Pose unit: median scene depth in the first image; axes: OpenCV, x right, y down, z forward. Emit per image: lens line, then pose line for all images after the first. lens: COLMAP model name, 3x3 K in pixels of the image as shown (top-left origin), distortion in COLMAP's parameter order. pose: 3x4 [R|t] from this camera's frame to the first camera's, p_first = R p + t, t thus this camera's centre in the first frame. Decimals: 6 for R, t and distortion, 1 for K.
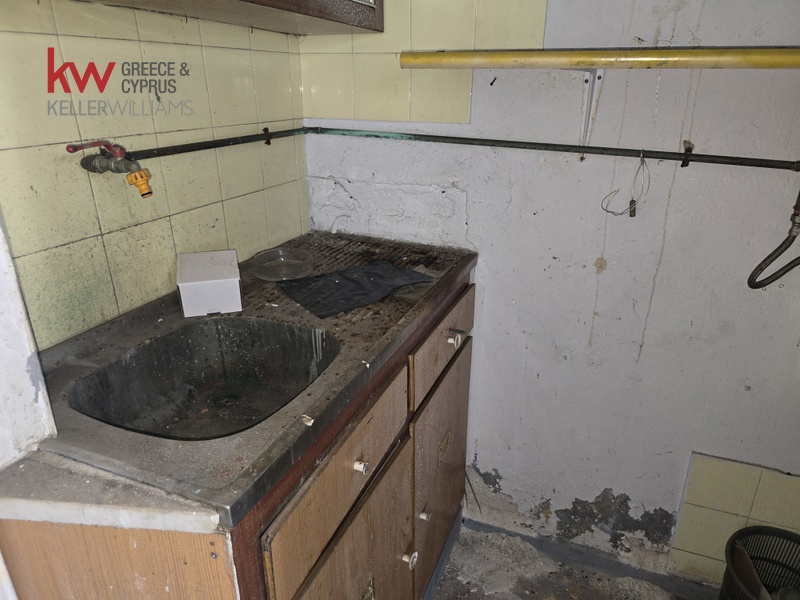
lens RADIAL K [[536.6, 0, 403.0], [0, 536.6, 298.9], [0, 0, 1]] dist [0.057272, -0.050685]
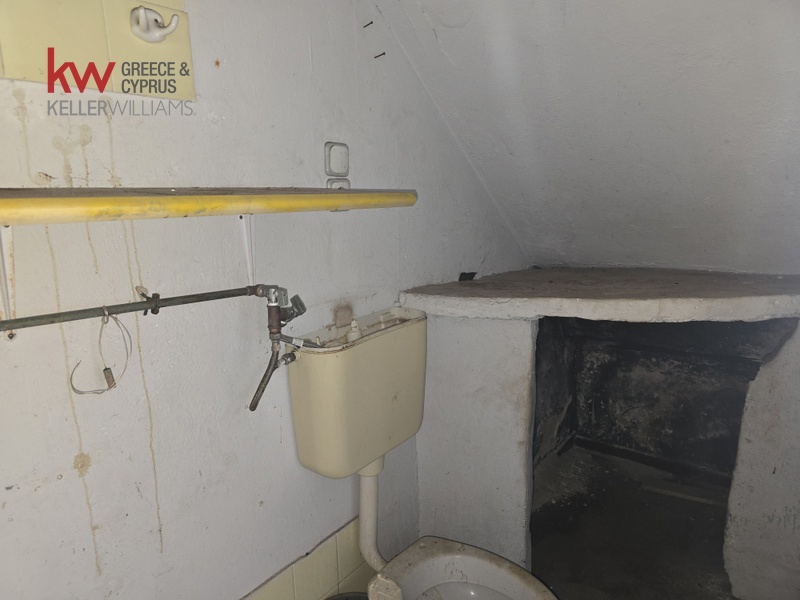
lens RADIAL K [[536.6, 0, 399.6], [0, 536.6, 297.4], [0, 0, 1]] dist [0.057272, -0.050685]
pose [[0.301352, -0.198942, 0.932528, -0.151504], [0.386039, 0.919711, 0.071456, -0.168326], [-0.871872, 0.338459, 0.353956, 0.325767]]
